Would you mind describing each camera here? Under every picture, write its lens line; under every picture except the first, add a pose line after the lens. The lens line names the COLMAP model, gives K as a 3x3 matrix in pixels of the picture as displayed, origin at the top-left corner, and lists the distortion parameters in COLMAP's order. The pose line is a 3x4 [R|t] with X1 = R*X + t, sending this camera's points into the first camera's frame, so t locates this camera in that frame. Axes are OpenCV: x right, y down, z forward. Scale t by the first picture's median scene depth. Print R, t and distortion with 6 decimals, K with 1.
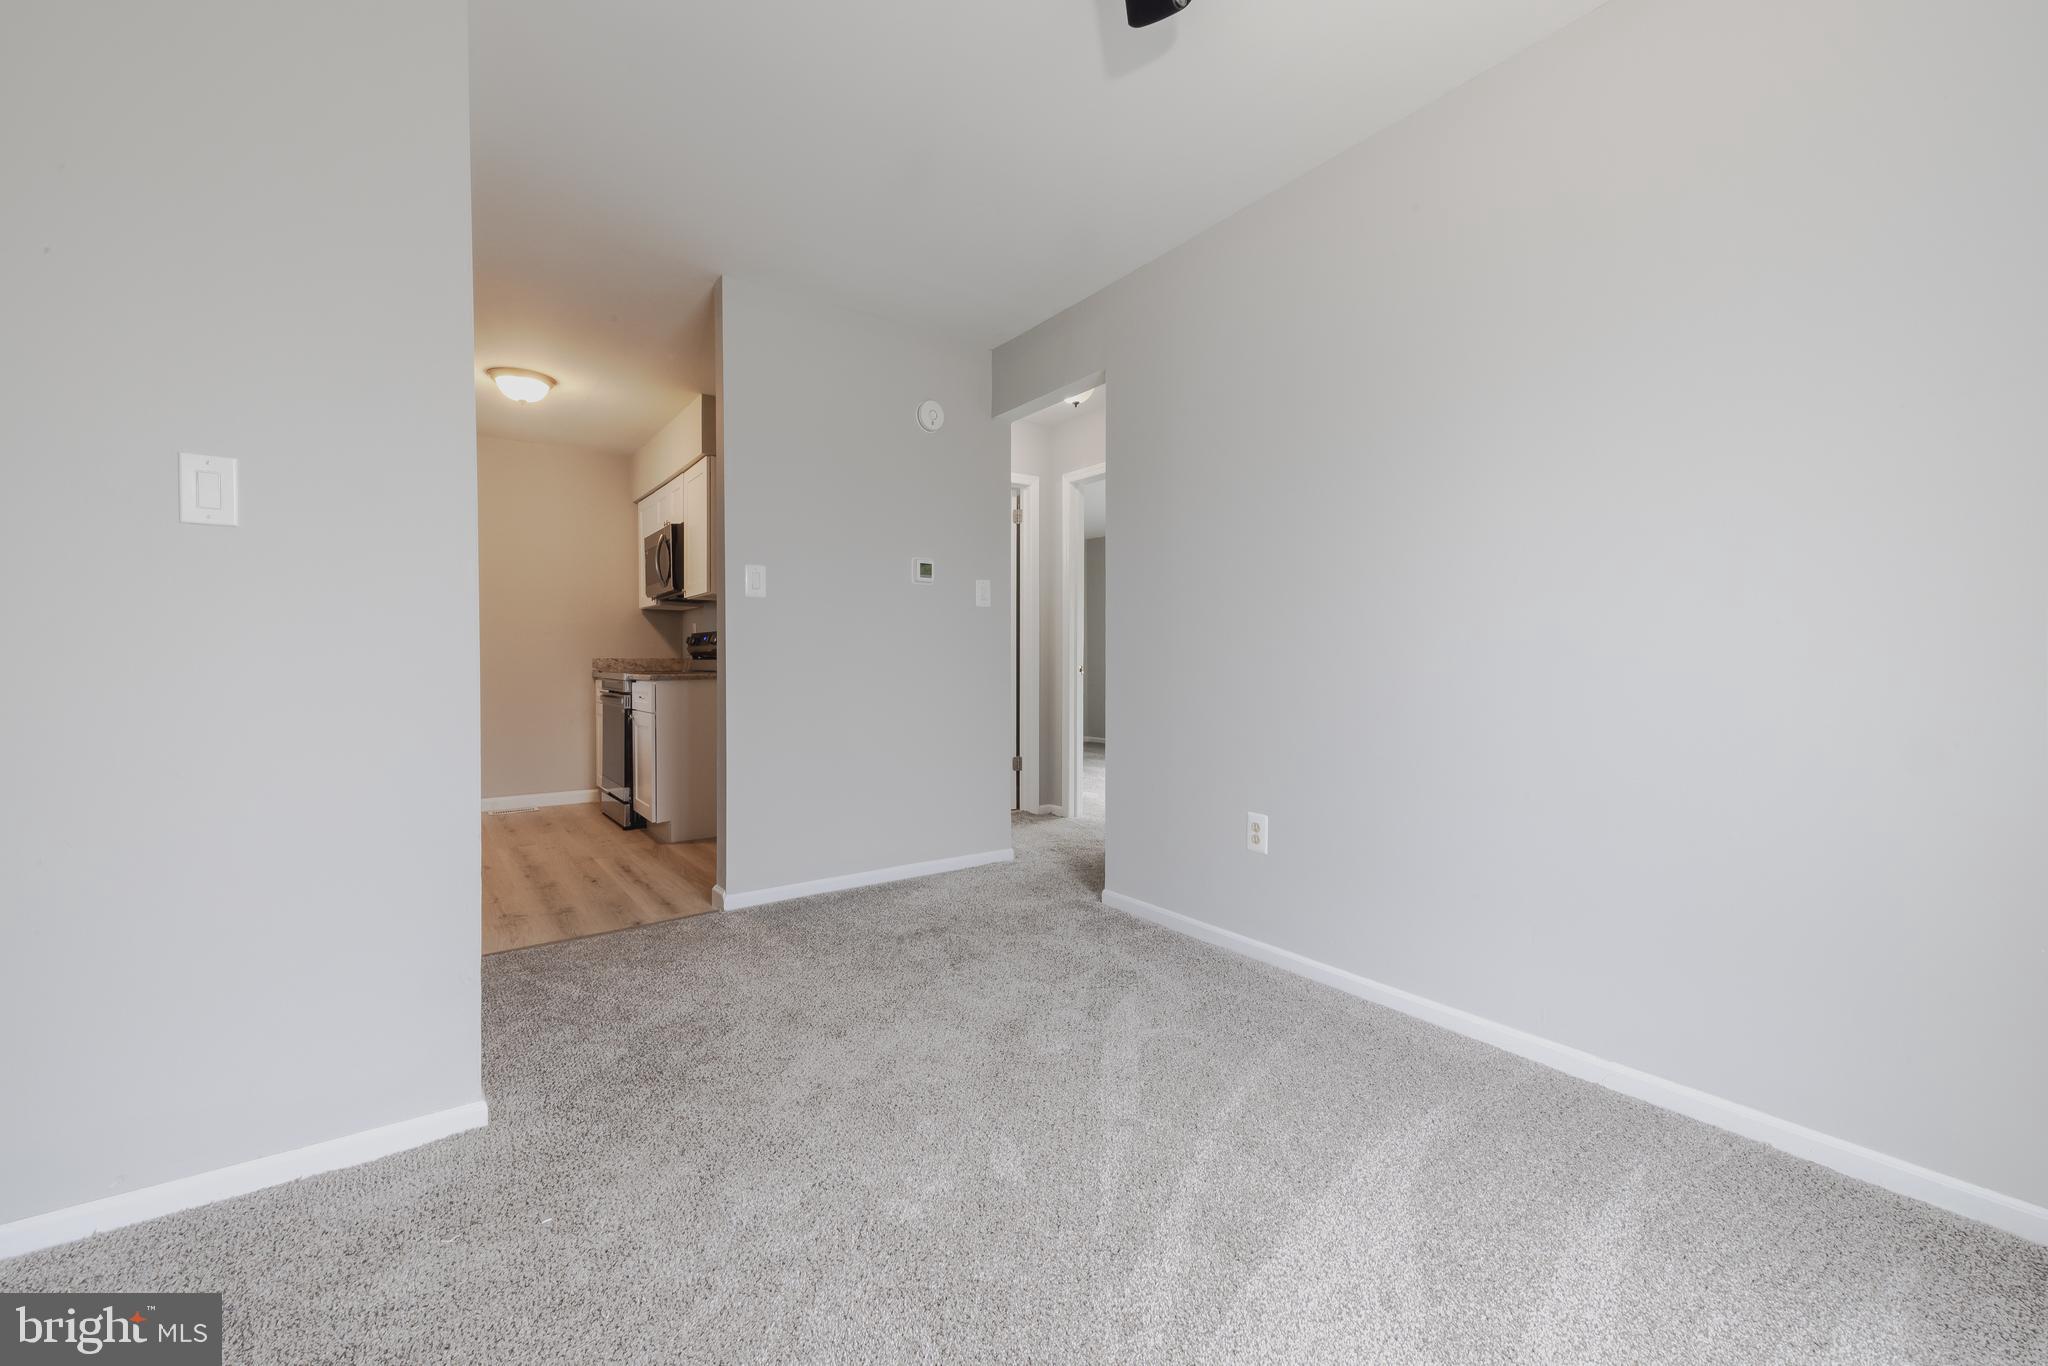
lens RADIAL K [[836.5, 0, 1020.5], [0, 836.5, 664.3], [0, 0, 1]] dist [0.037276, -0.000352]
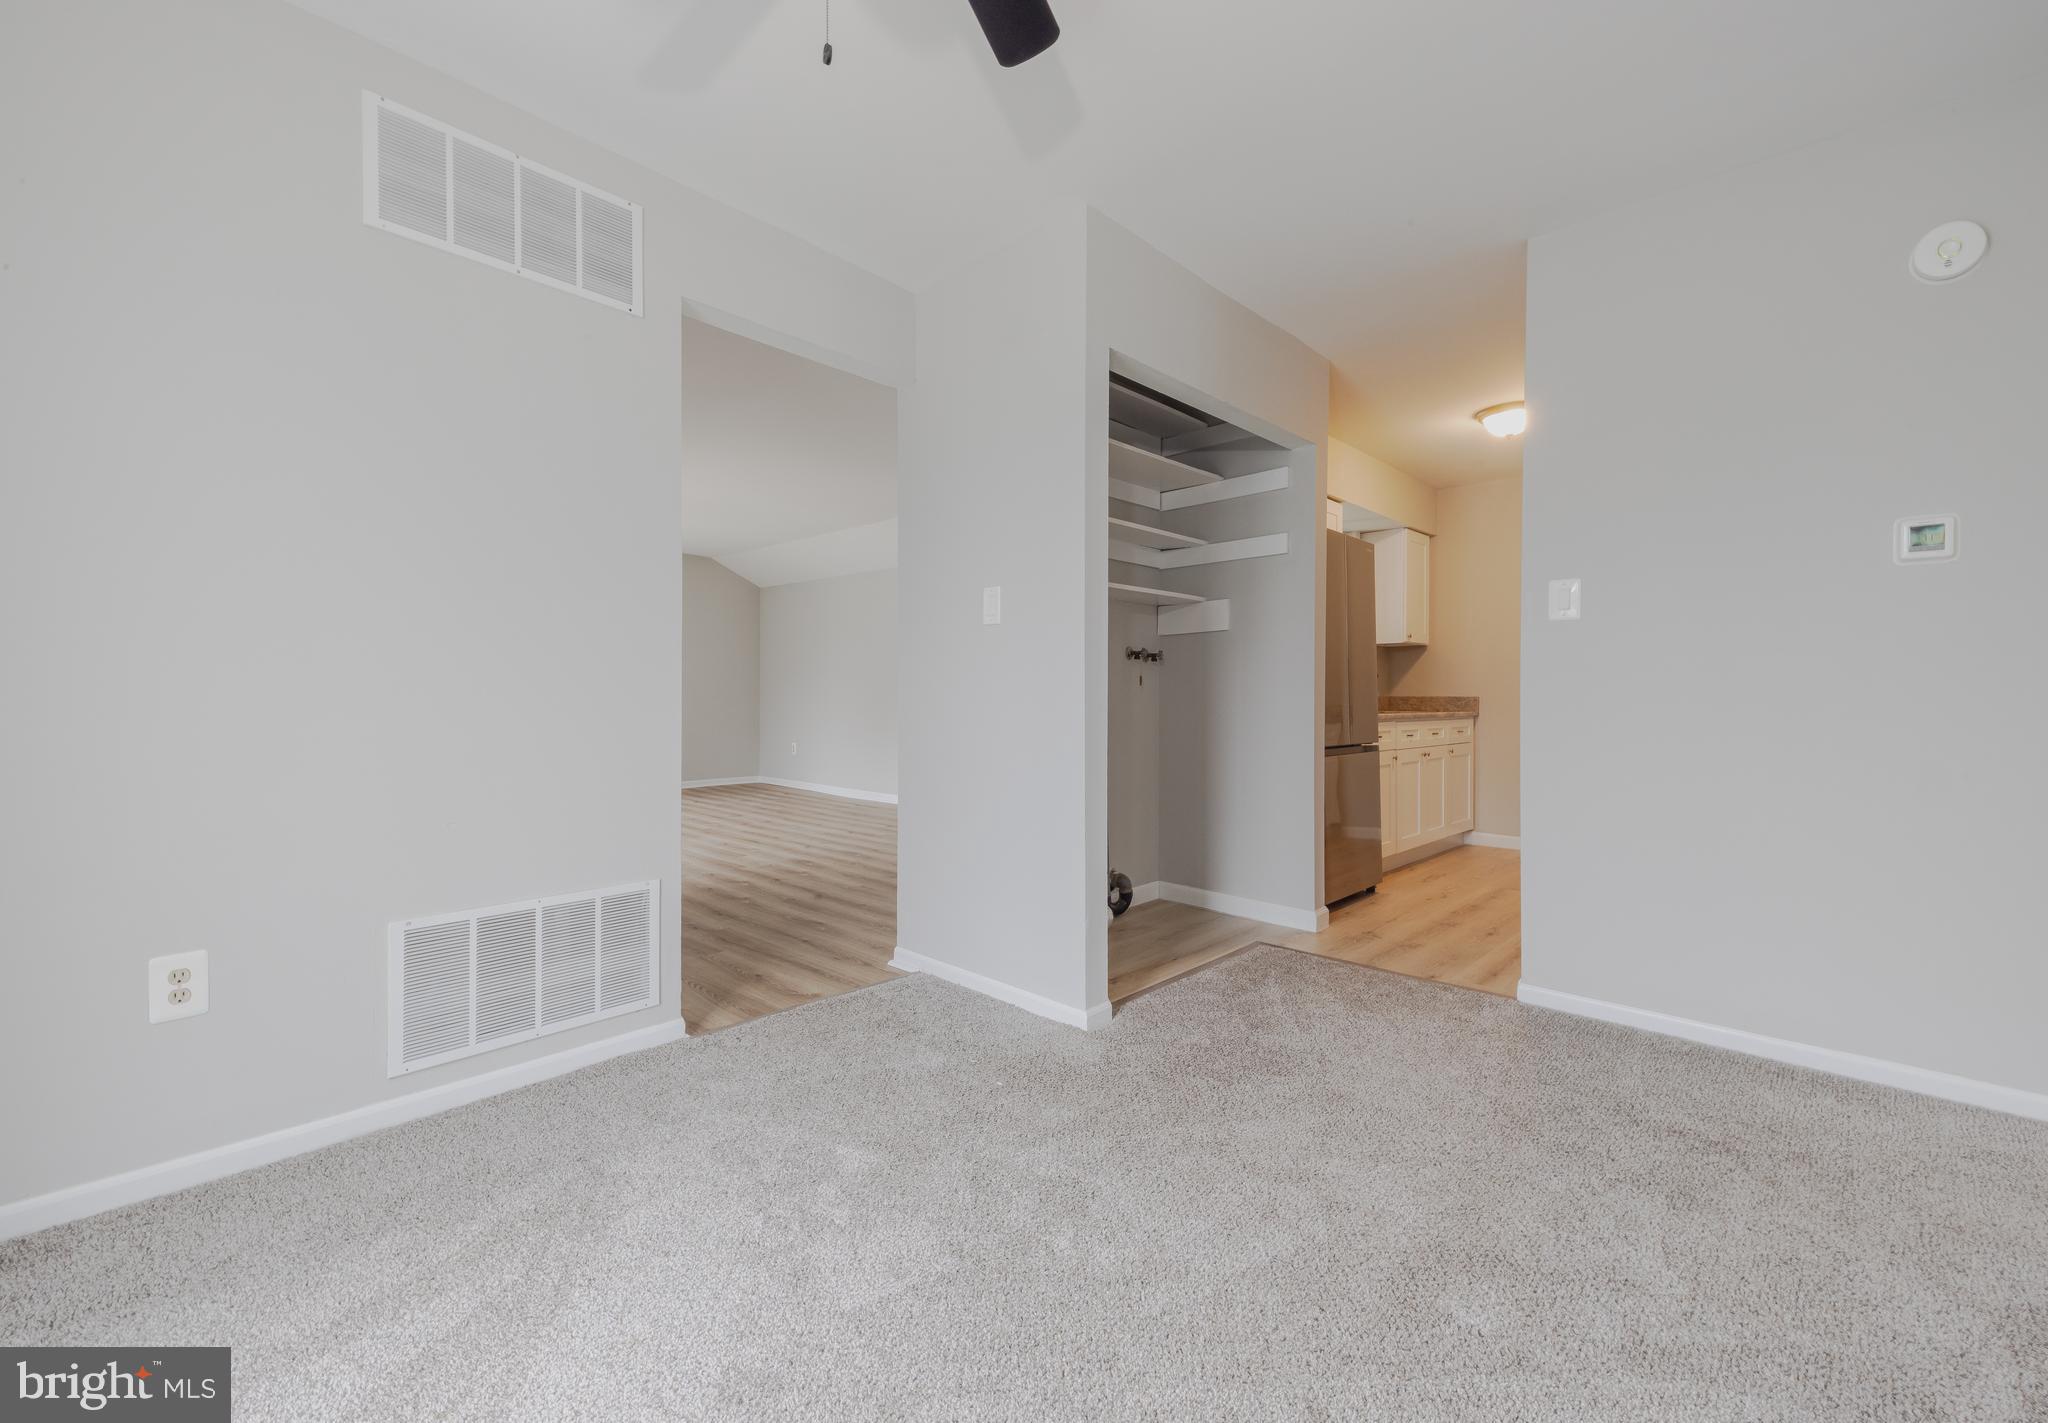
lens RADIAL K [[846.9, 0, 1003.6], [0, 846.9, 701.0], [0, 0, 1]] dist [0.030607, -0.000312]
pose [[0.168021, 0.005939, -0.985765, 0.433585], [-0.007816, 0.999958, 0.004692, -0.004705], [0.985752, 0.006917, 0.168061, 0.379877]]
